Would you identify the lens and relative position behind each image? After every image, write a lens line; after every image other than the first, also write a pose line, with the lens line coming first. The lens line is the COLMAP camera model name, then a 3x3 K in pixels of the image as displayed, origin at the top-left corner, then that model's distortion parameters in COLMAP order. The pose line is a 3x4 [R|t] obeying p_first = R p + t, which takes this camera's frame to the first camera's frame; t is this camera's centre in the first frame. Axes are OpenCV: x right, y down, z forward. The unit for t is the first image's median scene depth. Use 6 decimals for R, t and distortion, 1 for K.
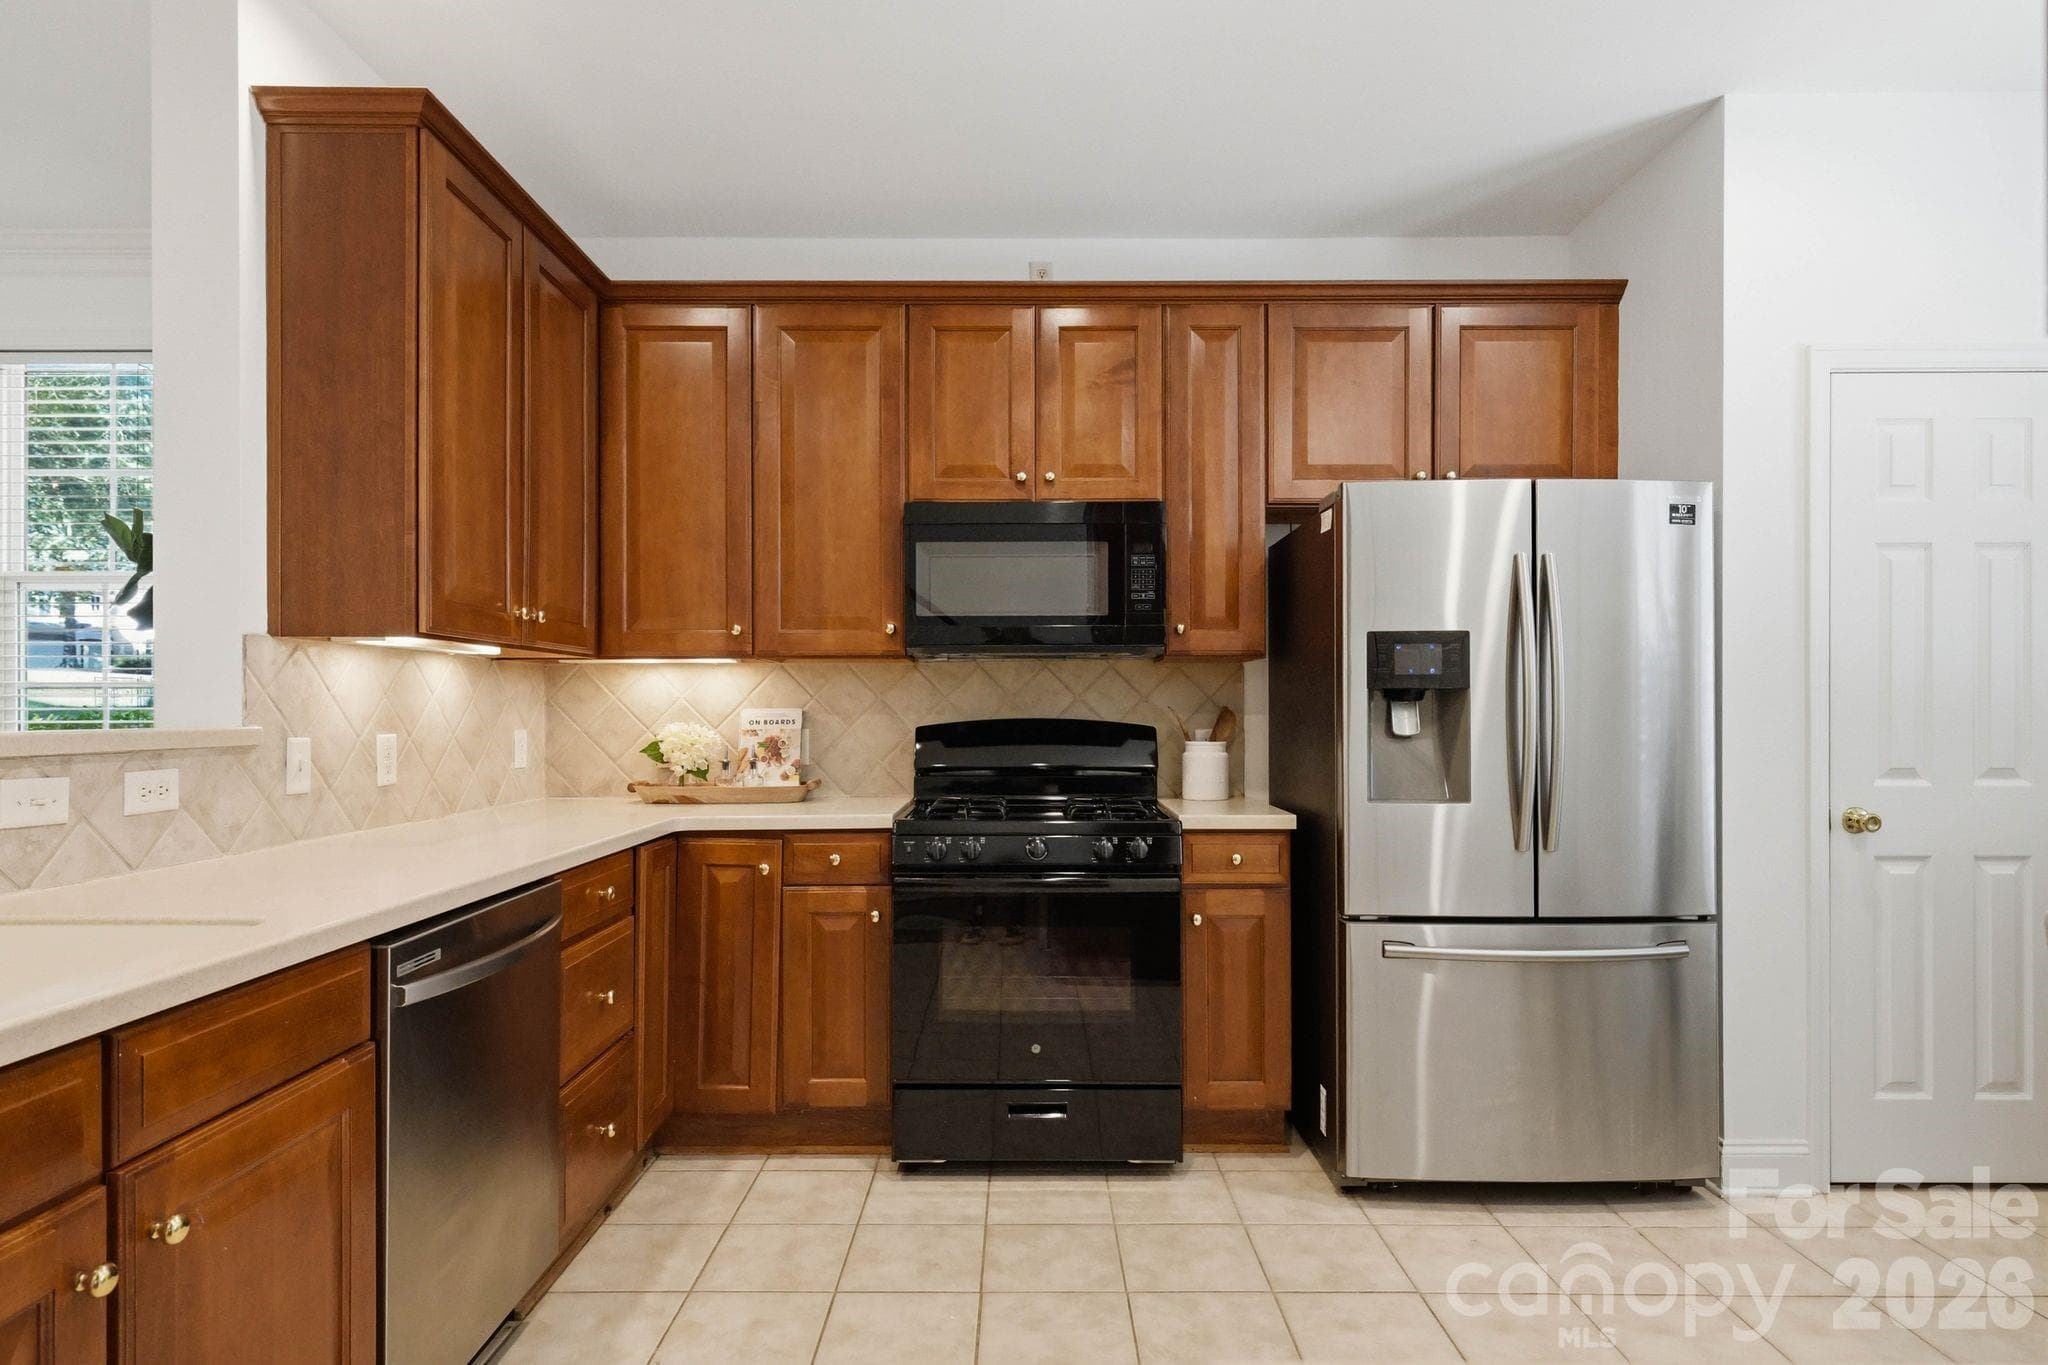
lens RADIAL K [[1078.1, 0, 1024.9], [0, 1078.1, 702.6], [0, 0, 1]] dist [0.003227, 0.000052]
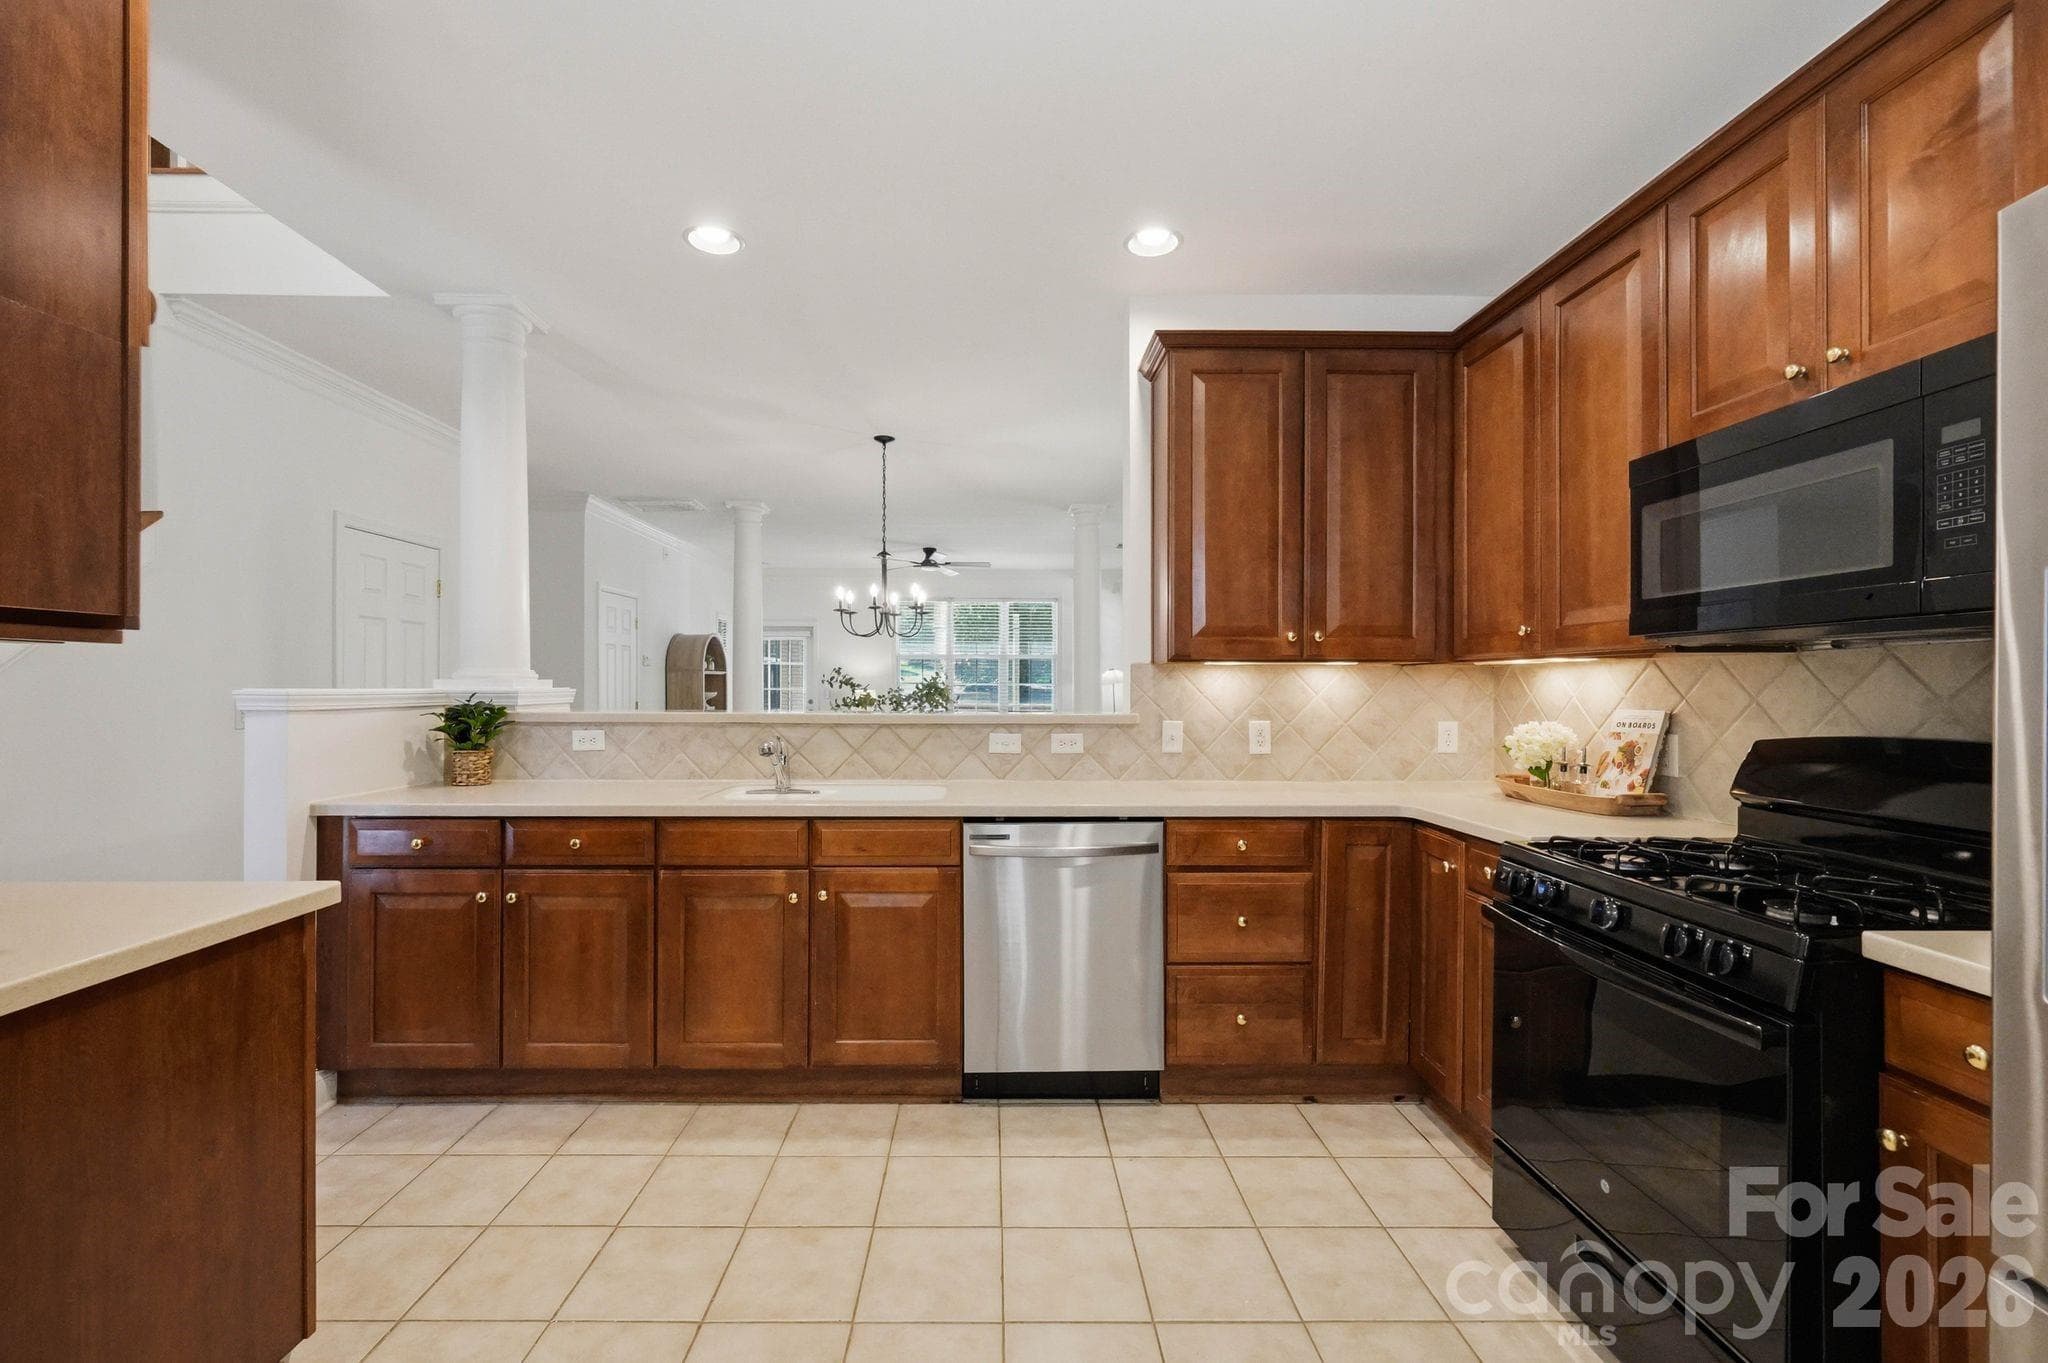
lens RADIAL K [[864.3, 0, 1015.6], [0, 864.3, 683.2], [0, 0, 1]] dist [-0.000360, 0.000011]
pose [[0.024666, -0.000985, -0.999695, 0.614089], [0.004065, 0.999991, -0.000885, -0.023722], [0.999687, -0.004042, 0.024669, 0.611242]]
